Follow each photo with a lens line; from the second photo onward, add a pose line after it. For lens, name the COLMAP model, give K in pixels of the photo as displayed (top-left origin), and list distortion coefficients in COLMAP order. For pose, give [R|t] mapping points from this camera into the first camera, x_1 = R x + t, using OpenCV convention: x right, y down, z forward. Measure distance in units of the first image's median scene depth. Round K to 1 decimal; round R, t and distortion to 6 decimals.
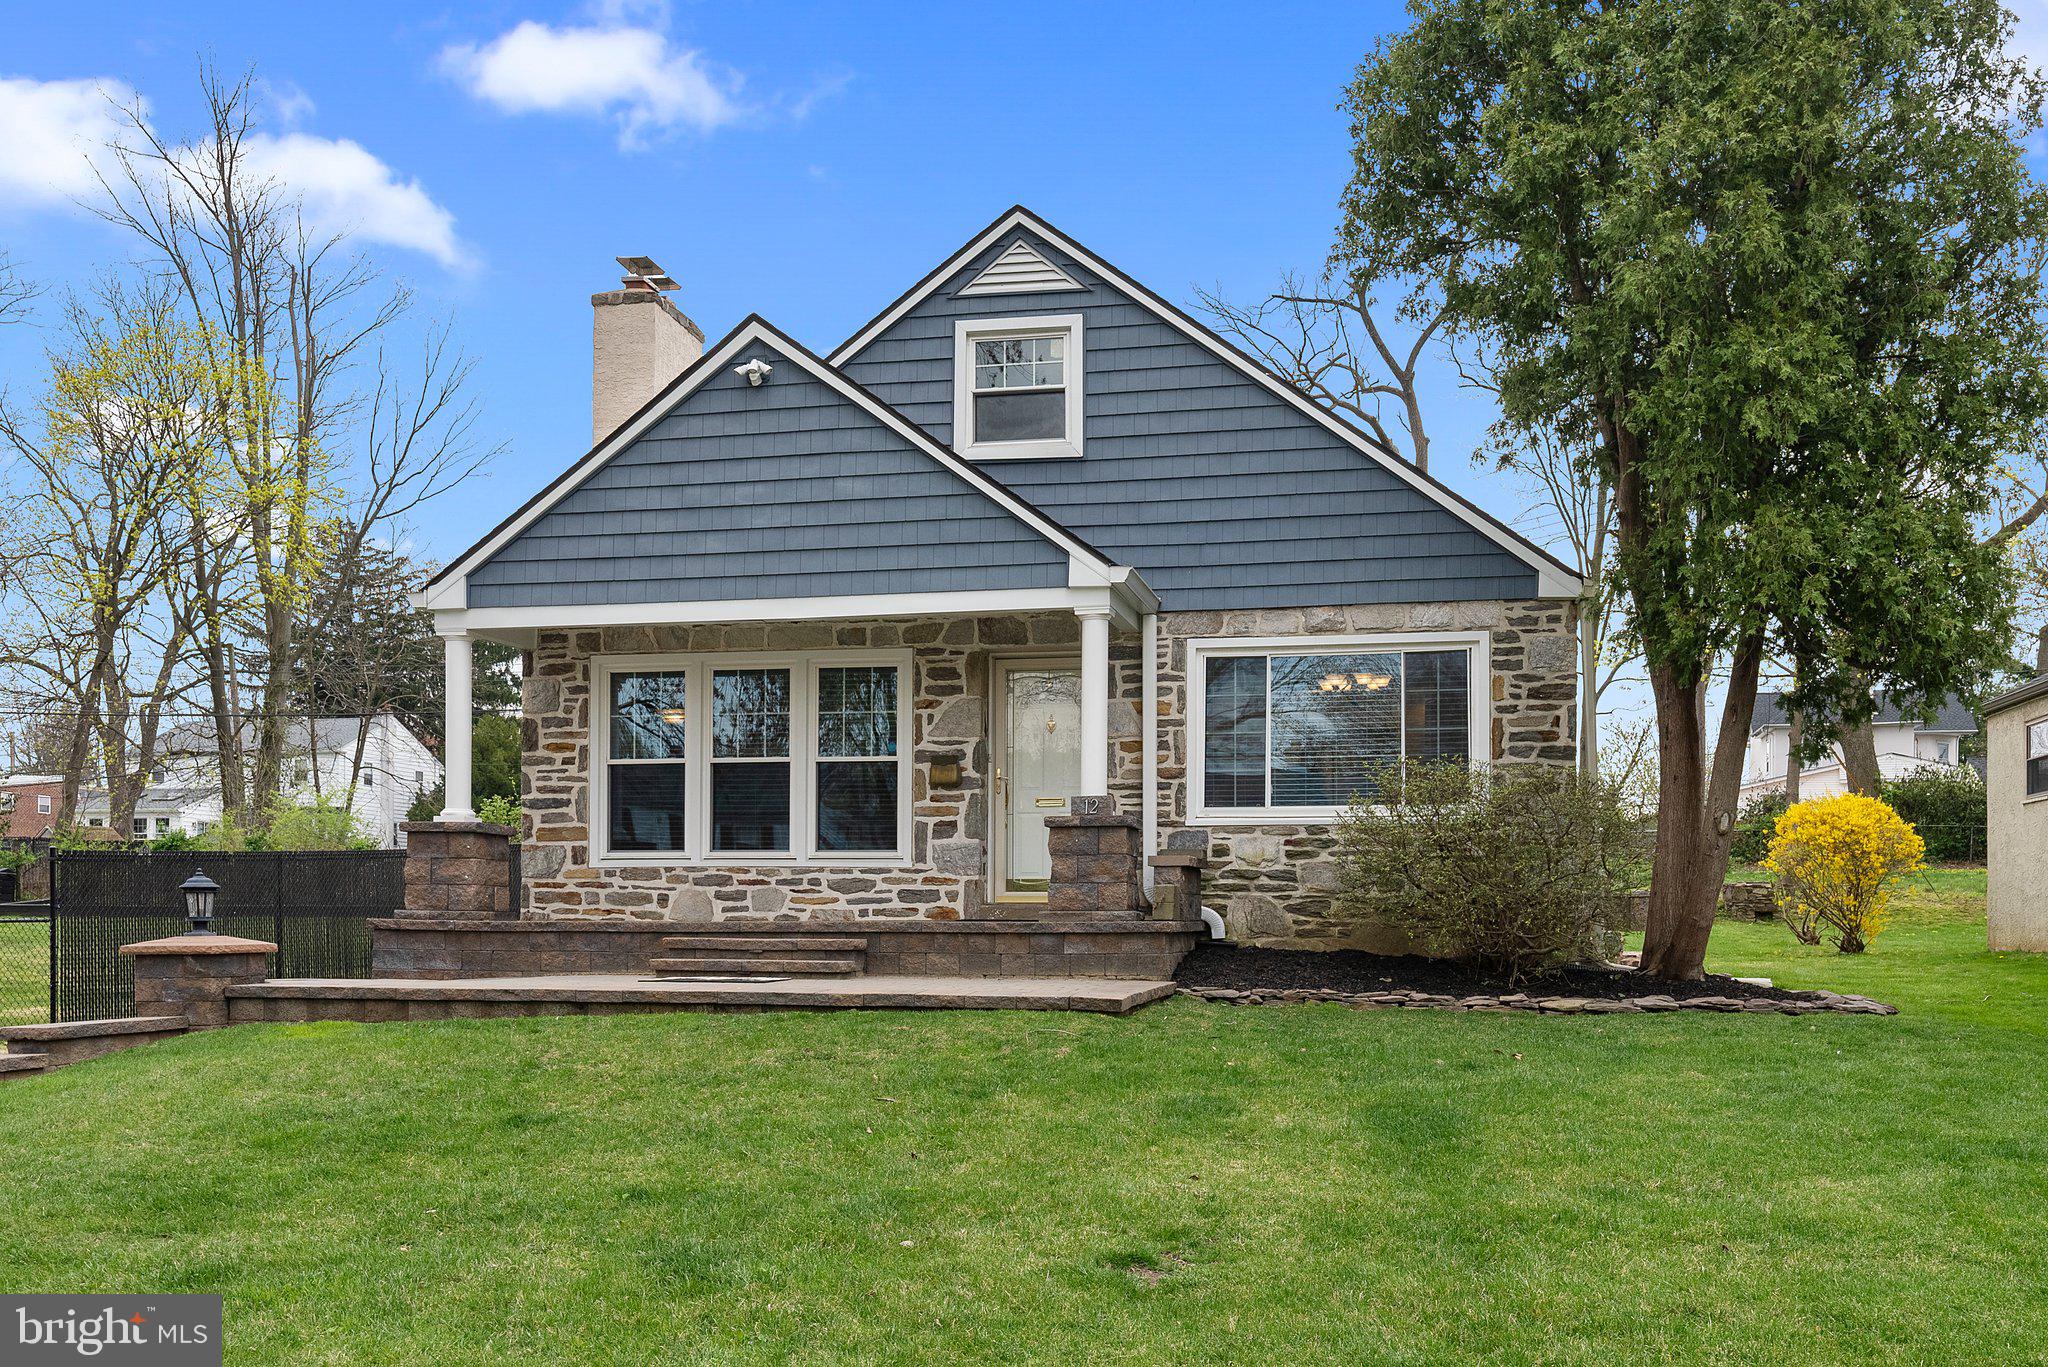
lens RADIAL K [[1789.6, 0, 1032.3], [0, 1789.6, 915.3], [0, 0, 1]] dist [0.004563, 0.001185]
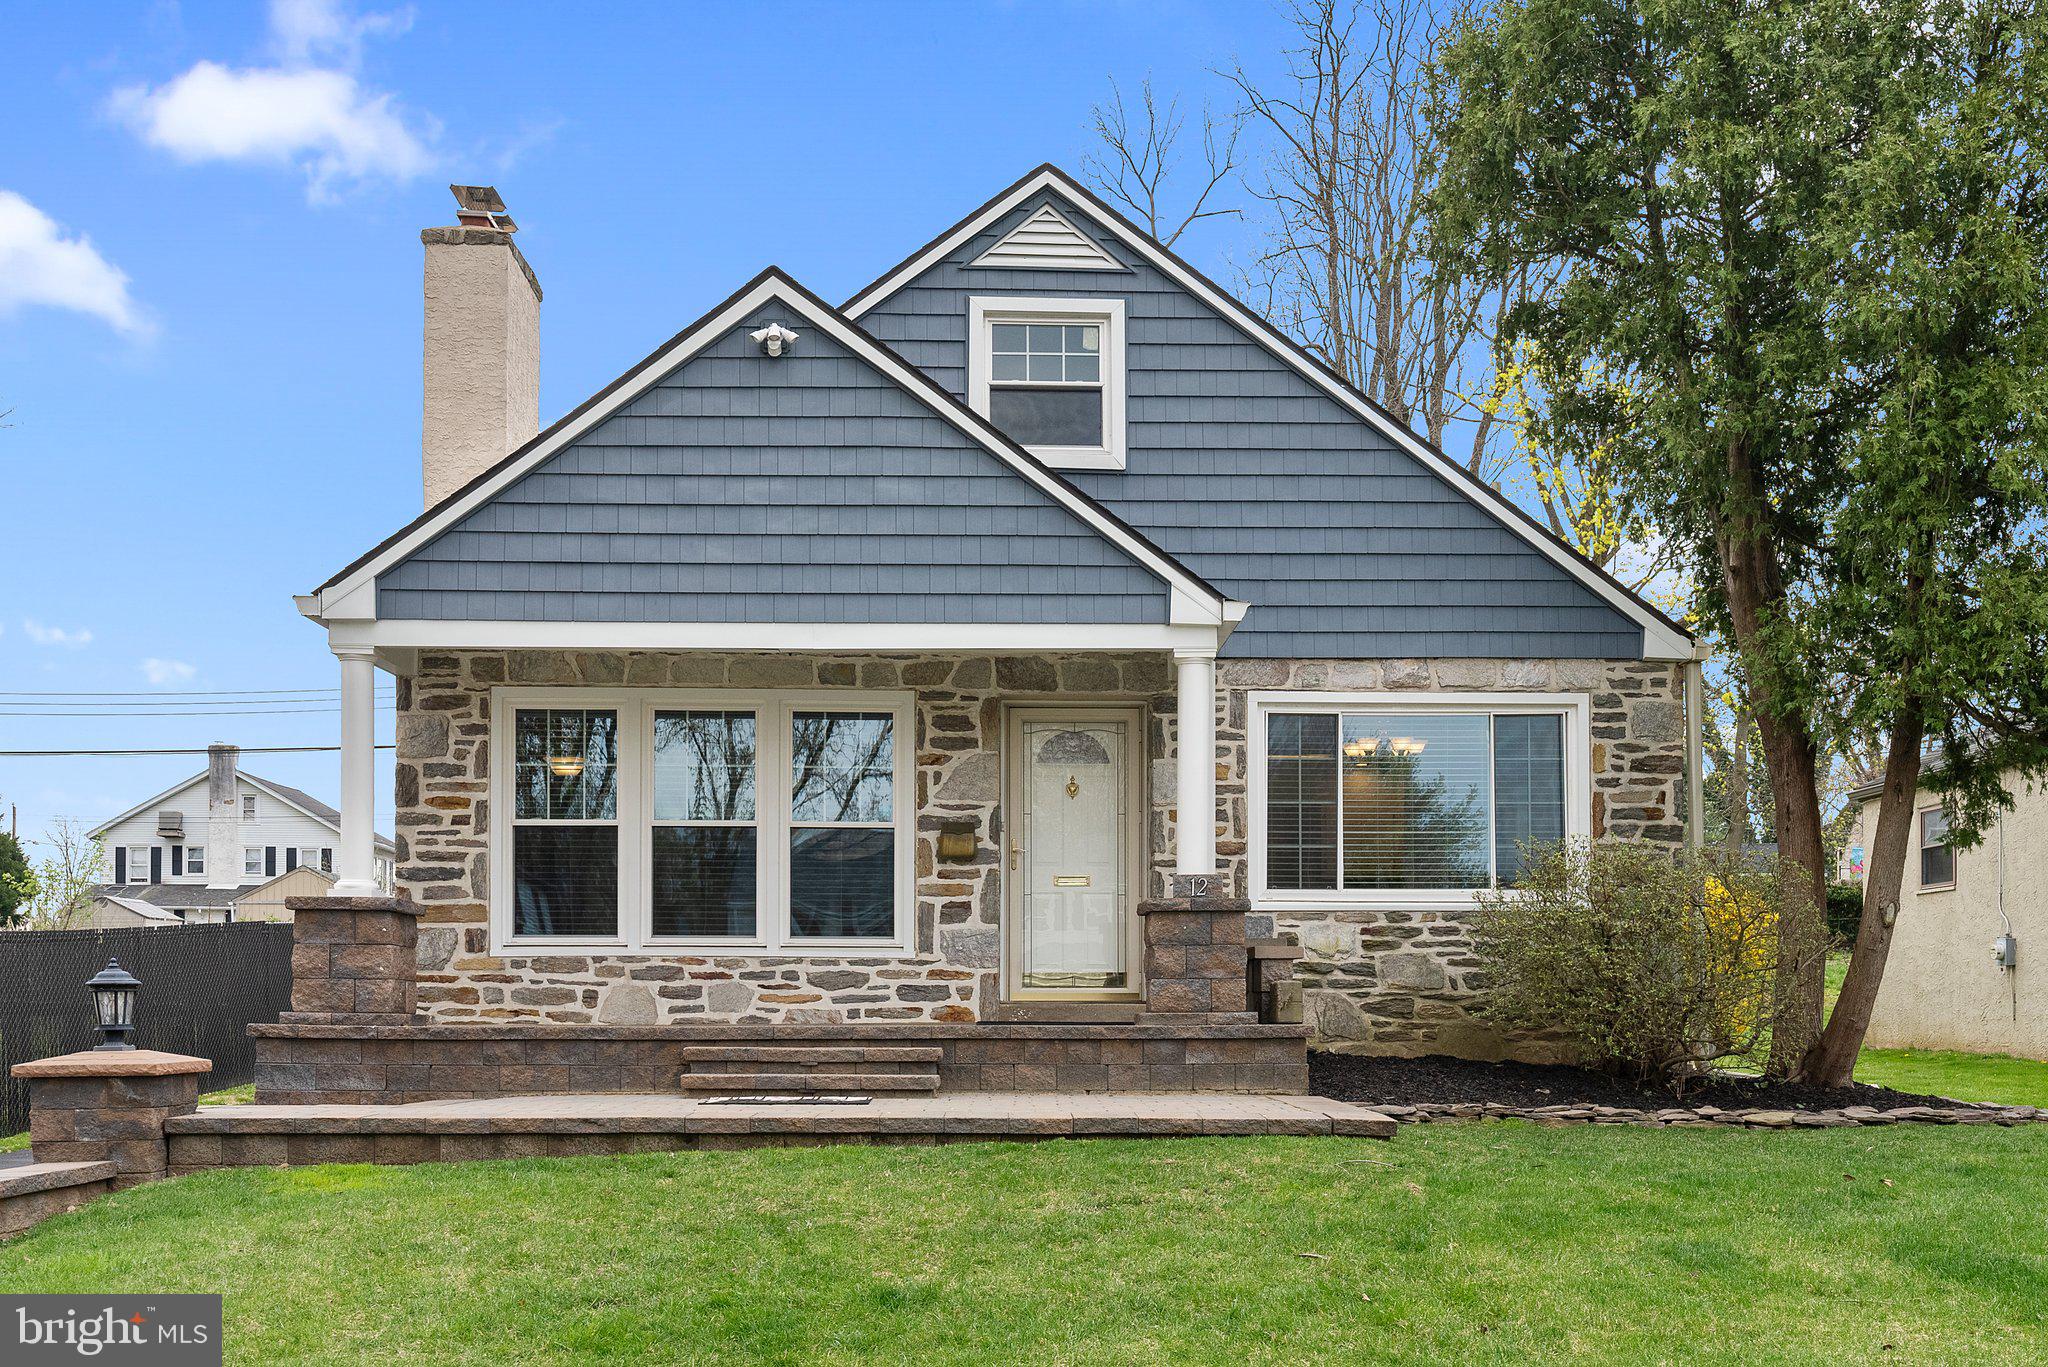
lens RADIAL K [[2028.1, 0, 1027.3], [0, 2028.1, 1002.1], [0, 0, 1]] dist [0.001737, 0.010400]
pose [[0.973665, -0.001153, 0.227981, -0.234776], [0.001601, 0.999997, -0.001780, -0.004988], [-0.227978, 0.002098, 0.973664, 0.085595]]
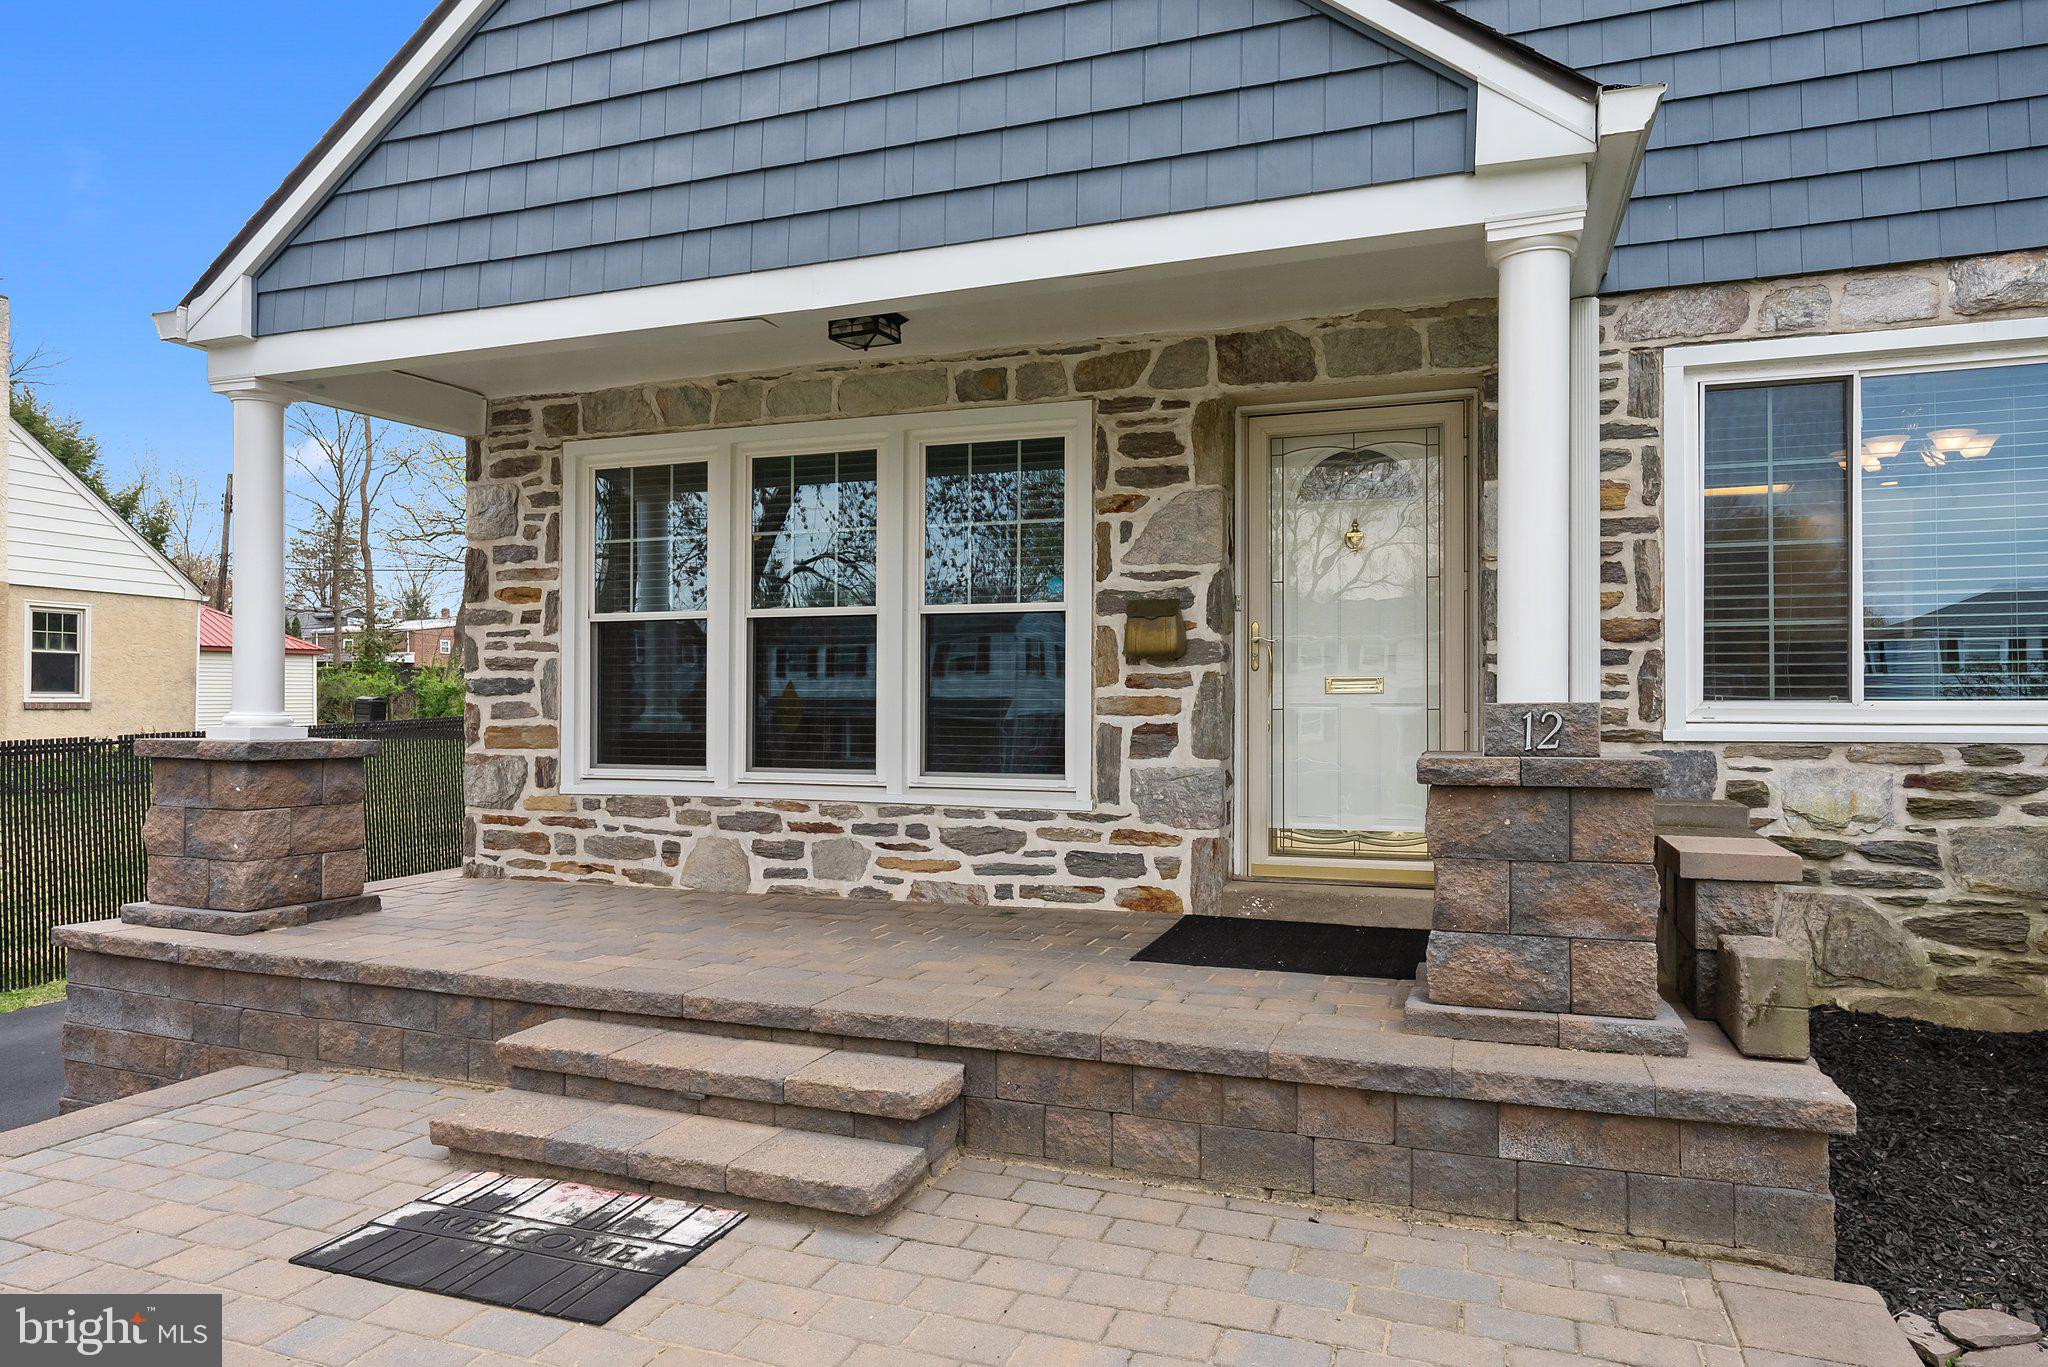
lens RADIAL K [[1238.3, 0, 1026.7], [0, 1238.3, 696.6], [0, 0, 1]] dist [-0.001609, 0.002403]
pose [[0.989751, -0.003186, -0.142770, -0.034592], [0.002445, 0.999983, -0.005366, -0.060234], [0.142784, 0.004962, 0.989741, 0.648236]]
